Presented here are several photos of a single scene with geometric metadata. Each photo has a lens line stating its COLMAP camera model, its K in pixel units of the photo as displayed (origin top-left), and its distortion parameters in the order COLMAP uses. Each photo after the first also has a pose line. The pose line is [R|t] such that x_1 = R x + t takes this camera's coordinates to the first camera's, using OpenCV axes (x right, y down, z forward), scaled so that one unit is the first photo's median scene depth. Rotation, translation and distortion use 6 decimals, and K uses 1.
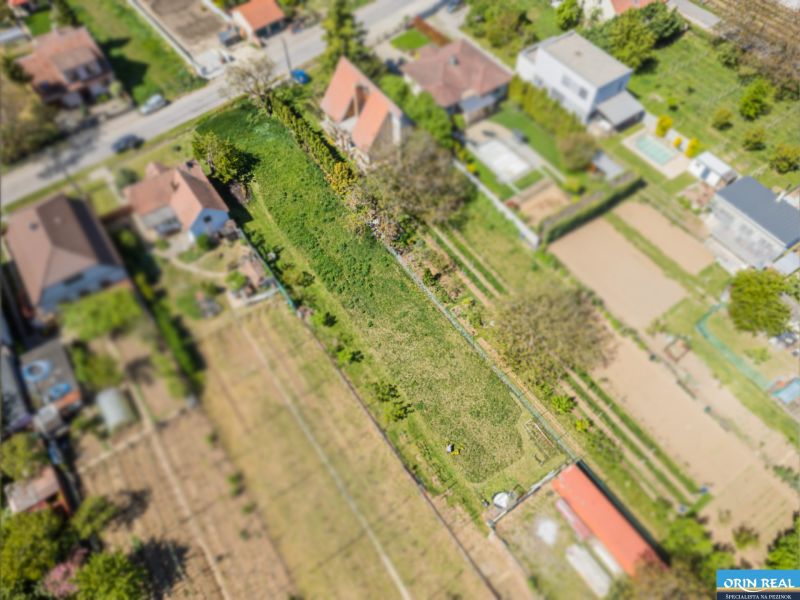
lens RADIAL K [[551.8, 0, 403.5], [0, 551.8, 305.1], [0, 0, 1]] dist [0.037446, -0.005525]
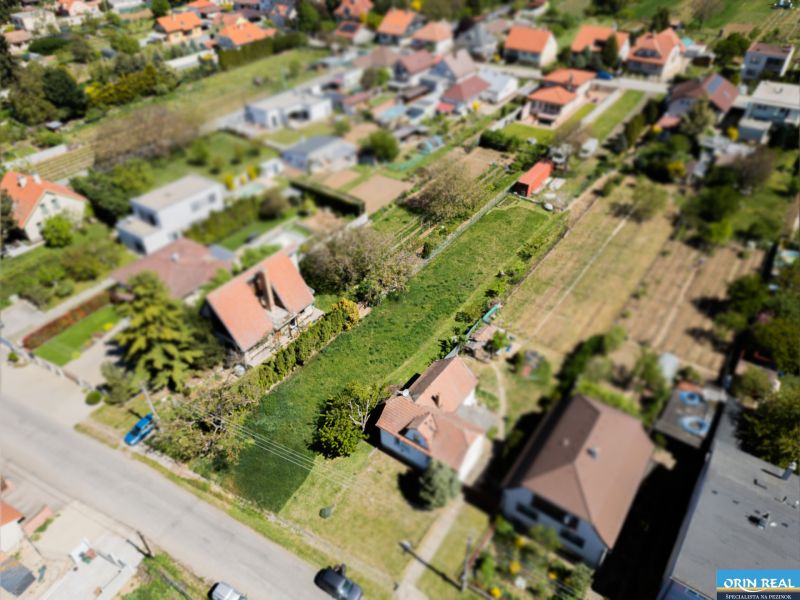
lens RADIAL K [[551.8, 0, 403.5], [0, 551.8, 305.1], [0, 0, 1]] dist [0.037446, -0.005525]
pose [[-0.339970, -0.574607, 0.744477, -0.993328], [0.803161, 0.234424, 0.547703, -0.790456], [-0.489237, 0.784137, 0.381805, 0.657251]]
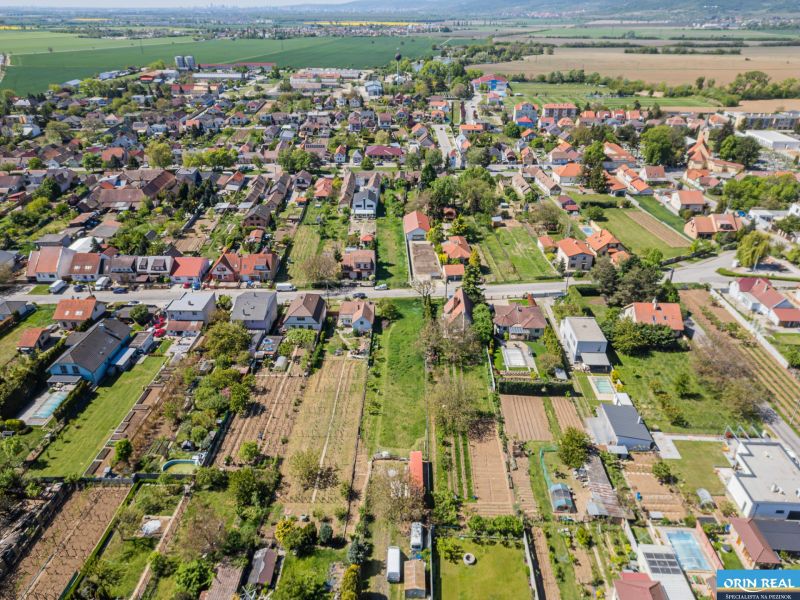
lens RADIAL K [[551.8, 0, 403.5], [0, 551.8, 305.1], [0, 0, 1]] dist [0.037446, -0.005525]
pose [[0.805253, 0.285278, -0.519793, 0.935605], [-0.505812, 0.787940, -0.351147, 0.494399], [0.309391, 0.545680, 0.778788, -0.707047]]
